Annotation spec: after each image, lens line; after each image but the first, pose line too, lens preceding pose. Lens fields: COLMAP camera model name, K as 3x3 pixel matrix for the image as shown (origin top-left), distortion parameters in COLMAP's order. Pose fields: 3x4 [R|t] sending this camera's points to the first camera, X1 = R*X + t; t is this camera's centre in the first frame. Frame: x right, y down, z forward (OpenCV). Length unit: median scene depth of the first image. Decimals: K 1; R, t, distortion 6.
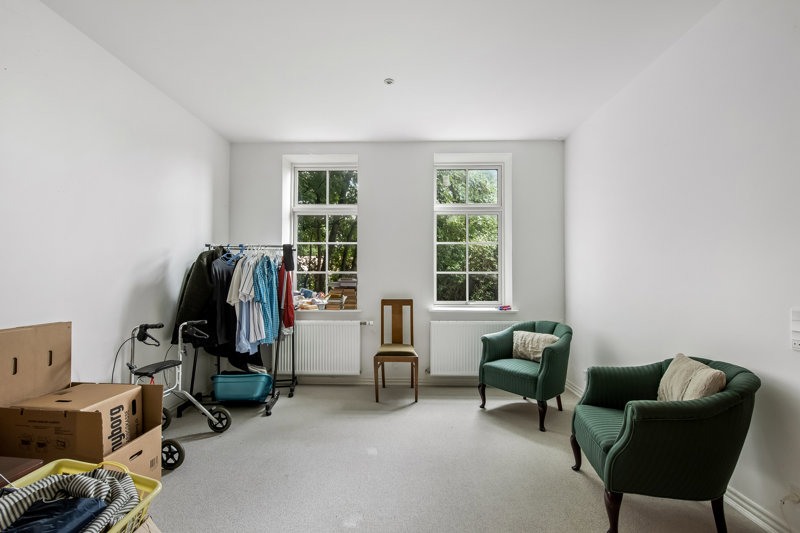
lens RADIAL K [[362.8, 0, 399.9], [0, 362.8, 270.3], [0, 0, 1]] dist [0.002512, 0.000121]
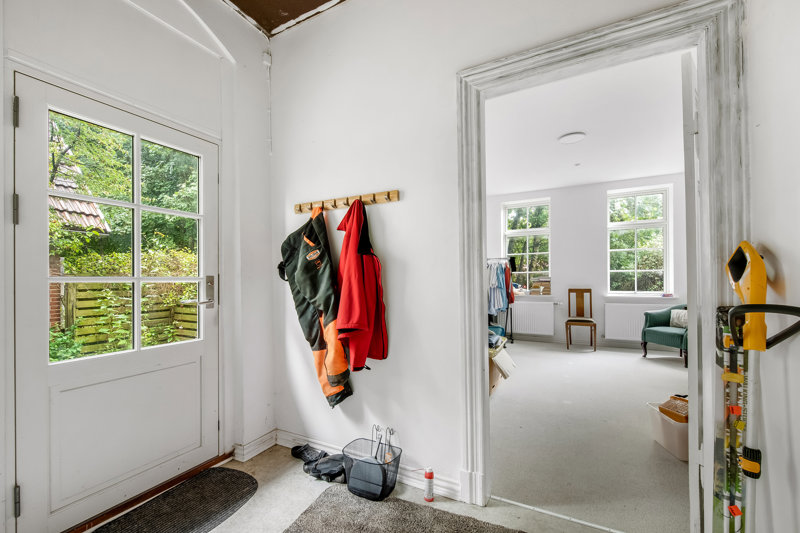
lens RADIAL K [[338.7, 0, 393.4], [0, 338.7, 281.2], [0, 0, 1]] dist [-0.000333, 0.000023]
pose [[0.890314, -0.005899, -0.455309, -0.058049], [0.018294, 0.999572, 0.022823, 0.000348], [0.454980, -0.028649, 0.890041, -0.660378]]
